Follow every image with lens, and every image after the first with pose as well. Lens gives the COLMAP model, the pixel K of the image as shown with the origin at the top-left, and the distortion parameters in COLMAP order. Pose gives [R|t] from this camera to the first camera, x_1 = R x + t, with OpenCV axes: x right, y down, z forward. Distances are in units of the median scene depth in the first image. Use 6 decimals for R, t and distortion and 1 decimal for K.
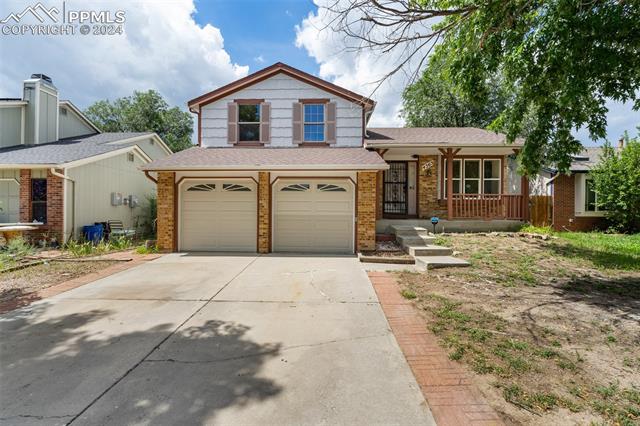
lens RADIAL K [[283.6, 0, 318.2], [0, 283.6, 212.8], [0, 0, 1]] dist [-0.003608, -0.001014]
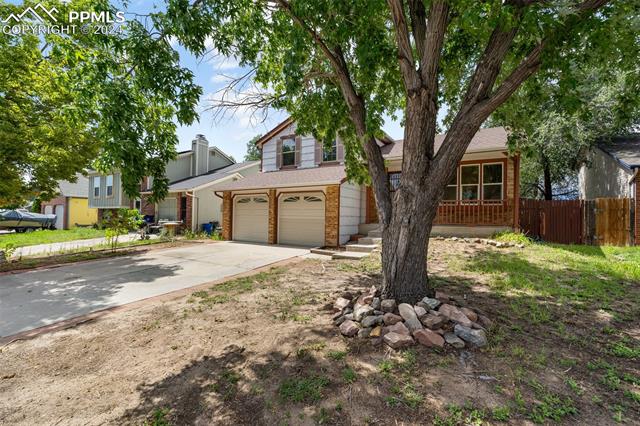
lens RADIAL K [[283.6, 0, 315.1], [0, 283.6, 214.6], [0, 0, 1]] dist [-0.003608, -0.001014]
pose [[0.859770, 0.004256, -0.510664, 0.742978], [-0.010396, 0.999904, -0.009171, -0.000458], [0.510576, 0.013194, 0.859732, -0.158943]]
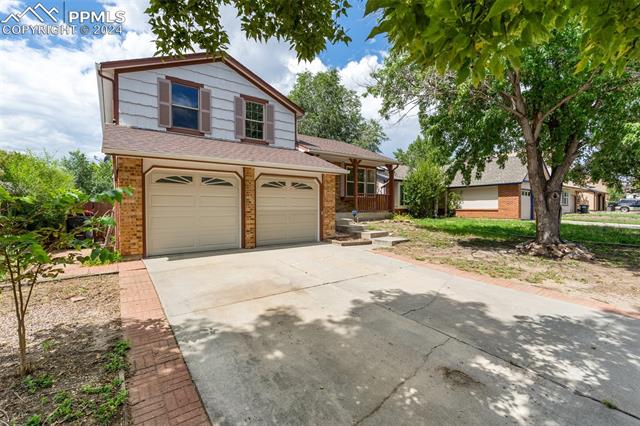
lens RADIAL K [[283.6, 0, 318.3], [0, 283.6, 209.6], [0, 0, 1]] dist [-0.003608, -0.001014]
pose [[0.783604, -0.012782, 0.621130, -0.609353], [0.005950, 0.999897, 0.013070, -0.006951], [-0.621233, -0.006546, 0.783599, 0.057972]]
